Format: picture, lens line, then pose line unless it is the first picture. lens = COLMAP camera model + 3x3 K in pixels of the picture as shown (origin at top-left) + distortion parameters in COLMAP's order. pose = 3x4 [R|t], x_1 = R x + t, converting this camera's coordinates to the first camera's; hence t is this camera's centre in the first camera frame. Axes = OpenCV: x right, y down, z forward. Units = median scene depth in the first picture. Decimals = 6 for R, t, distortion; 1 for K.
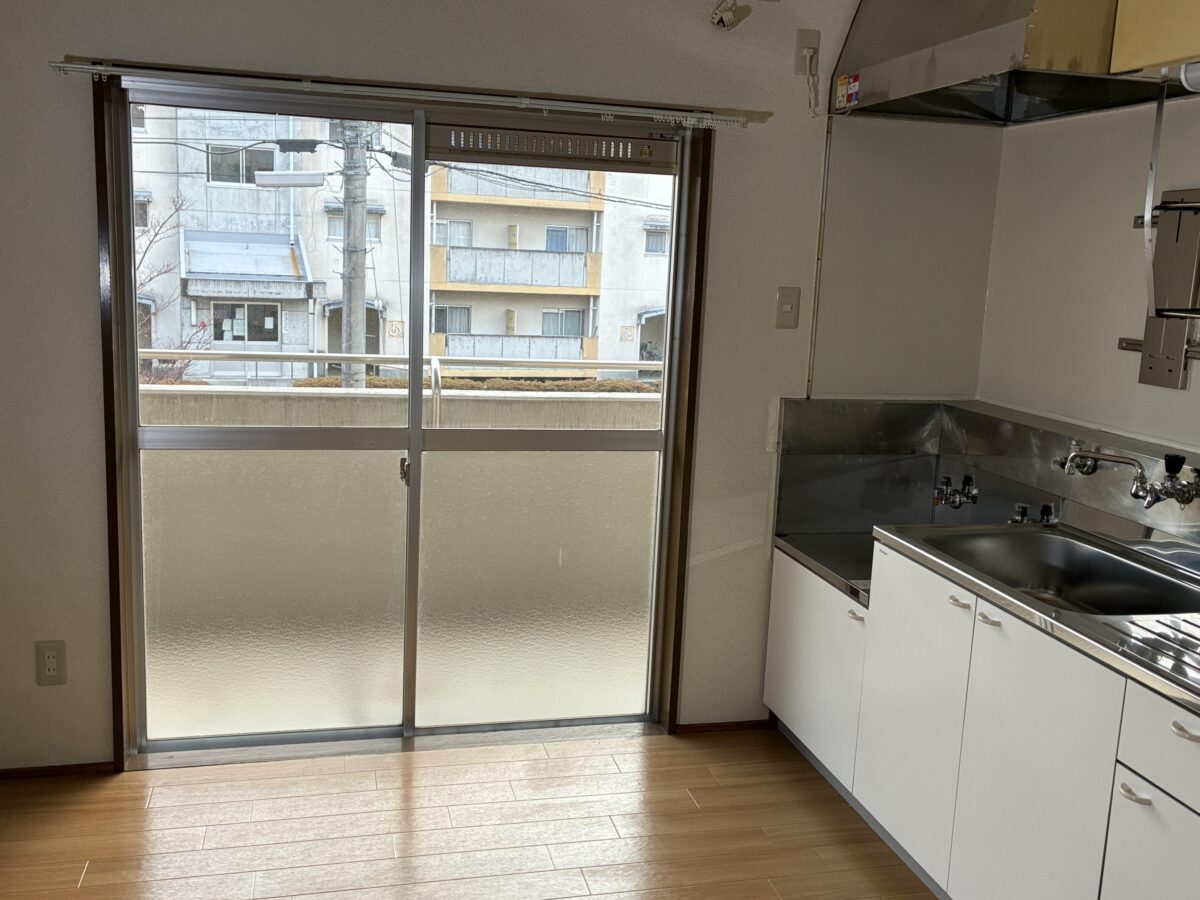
lens RADIAL K [[1105.9, 0, 600.0], [0, 1105.9, 450.0], [0, 0, 1]] dist [-0.002696, 0.002763]
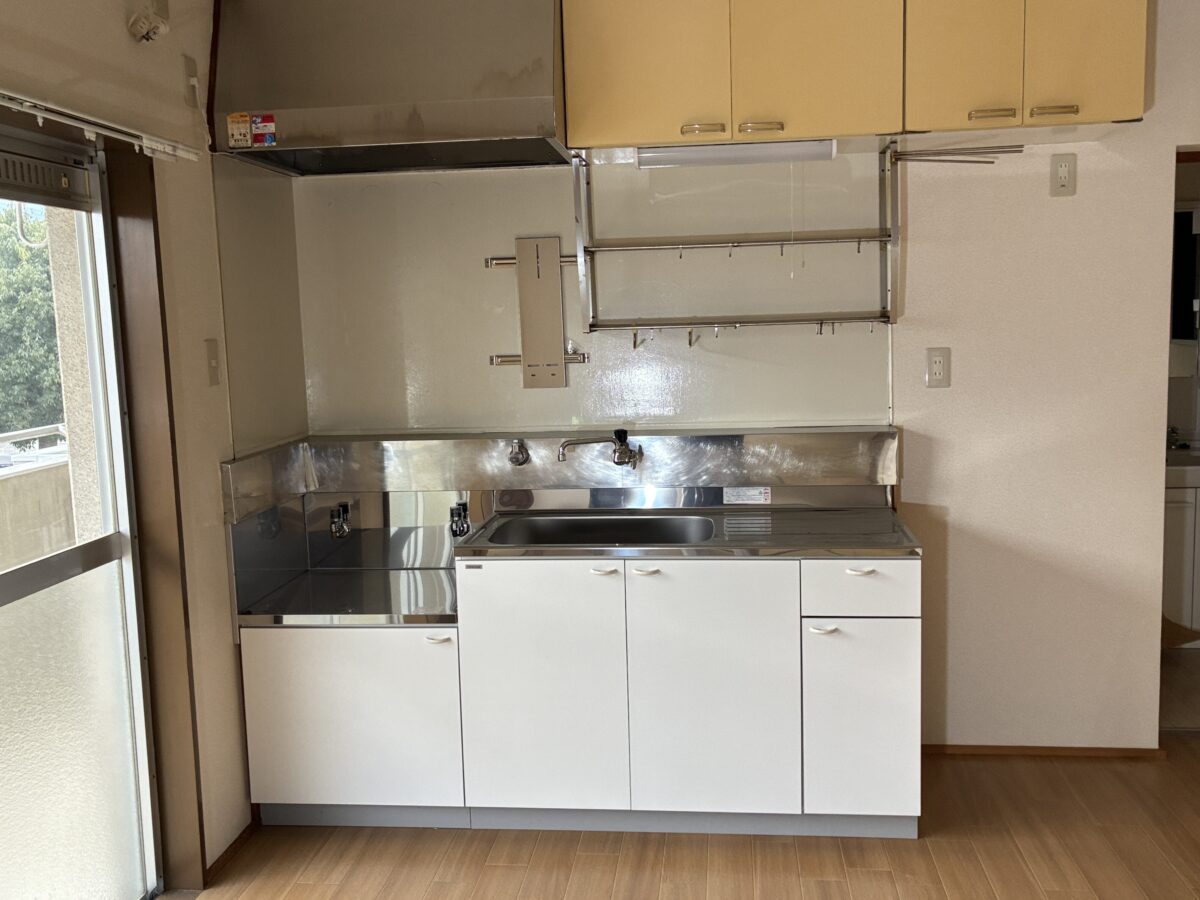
lens RADIAL K [[1135.7, 0, 600.0], [0, 1135.7, 450.0], [0, 0, 1]] dist [0.036852, -0.018986]
pose [[0.344683, -0.162960, 0.924466, -0.671659], [0.206445, 0.973865, 0.094695, -0.093124], [-0.915737, 0.158212, 0.369317, 0.431383]]
